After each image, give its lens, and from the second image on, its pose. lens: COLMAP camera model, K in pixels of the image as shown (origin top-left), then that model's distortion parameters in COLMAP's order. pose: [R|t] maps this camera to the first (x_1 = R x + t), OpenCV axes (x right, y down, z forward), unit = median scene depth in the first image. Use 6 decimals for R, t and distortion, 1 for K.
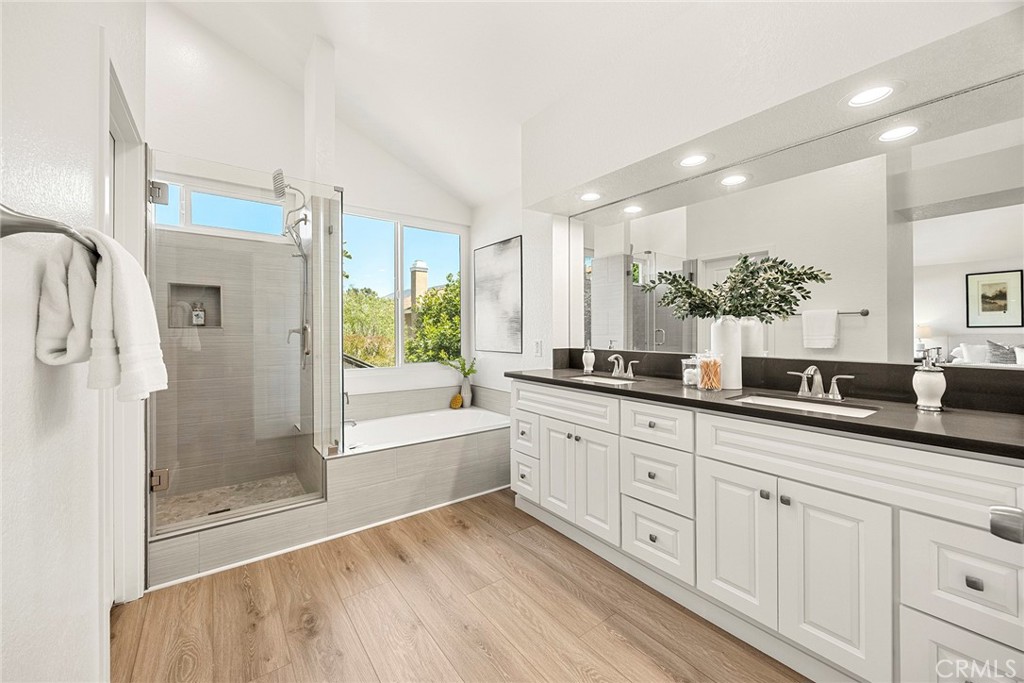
lens RADIAL K [[410.2, 0, 514.3], [0, 410.2, 334.7], [0, 0, 1]] dist [-0.001278, -0.000221]
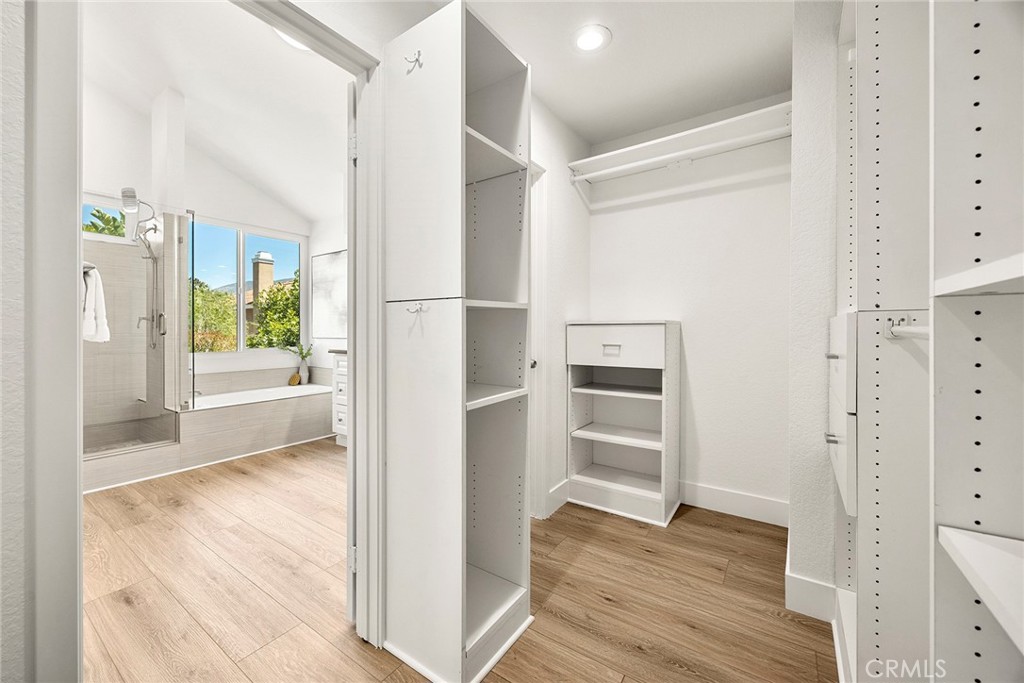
lens RADIAL K [[410.2, 0, 514.3], [0, 410.2, 334.7], [0, 0, 1]] dist [-0.001278, -0.000221]
pose [[0.948778, 0.004656, 0.315909, 0.095261], [-0.004806, 0.999988, -0.000305, 0.026529], [-0.315907, -0.001229, 0.948789, -0.373889]]
